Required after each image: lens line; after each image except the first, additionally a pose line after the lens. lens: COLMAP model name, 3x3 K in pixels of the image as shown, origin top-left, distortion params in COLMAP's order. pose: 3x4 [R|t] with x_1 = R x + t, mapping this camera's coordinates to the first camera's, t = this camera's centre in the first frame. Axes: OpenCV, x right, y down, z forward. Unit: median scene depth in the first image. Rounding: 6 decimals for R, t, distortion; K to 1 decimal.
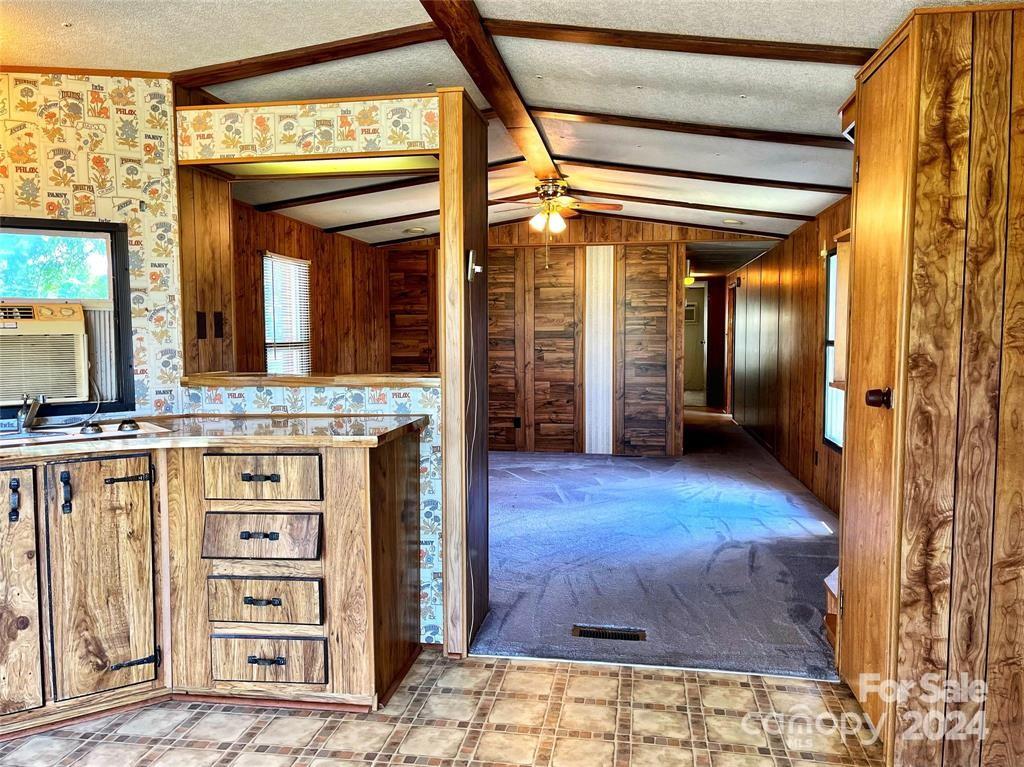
lens RADIAL K [[836.5, 0, 536.5], [0, 836.5, 386.1], [0, 0, 1]] dist [0.078839, -0.118986]
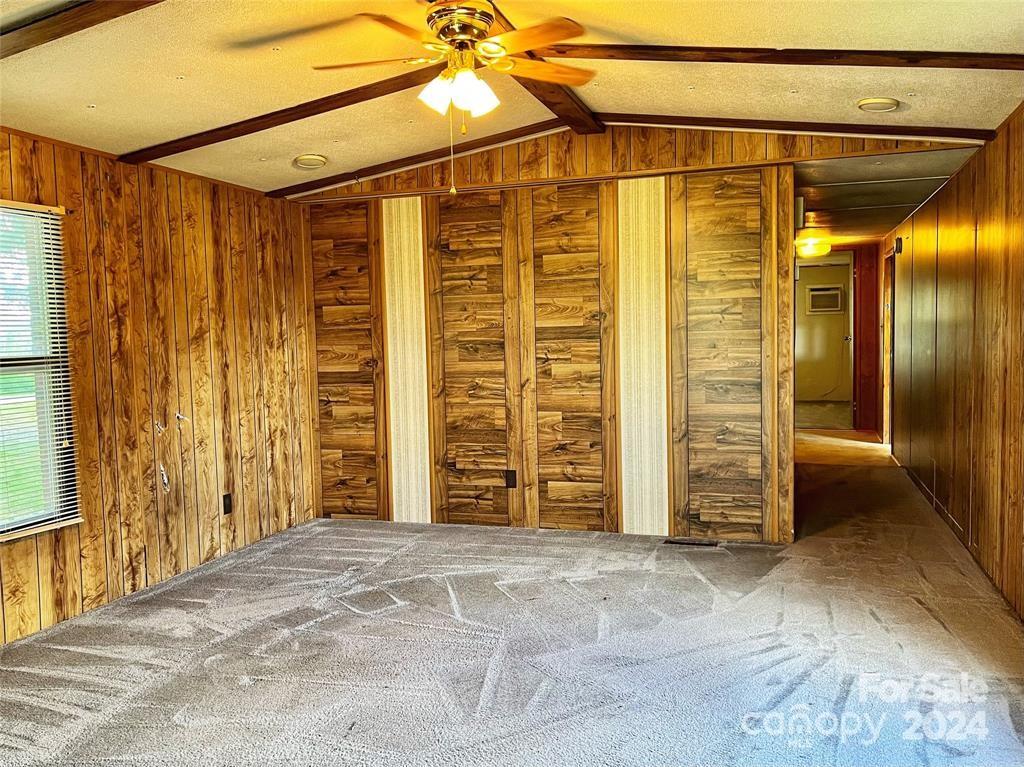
lens RADIAL K [[836.5, 0, 536.5], [0, 836.5, 386.1], [0, 0, 1]] dist [0.078839, -0.118986]
pose [[0.984765, -0.008274, -0.173692, 0.103143], [0.008865, 0.999957, 0.002628, -0.025522], [0.173662, -0.004128, 0.984797, 0.410529]]
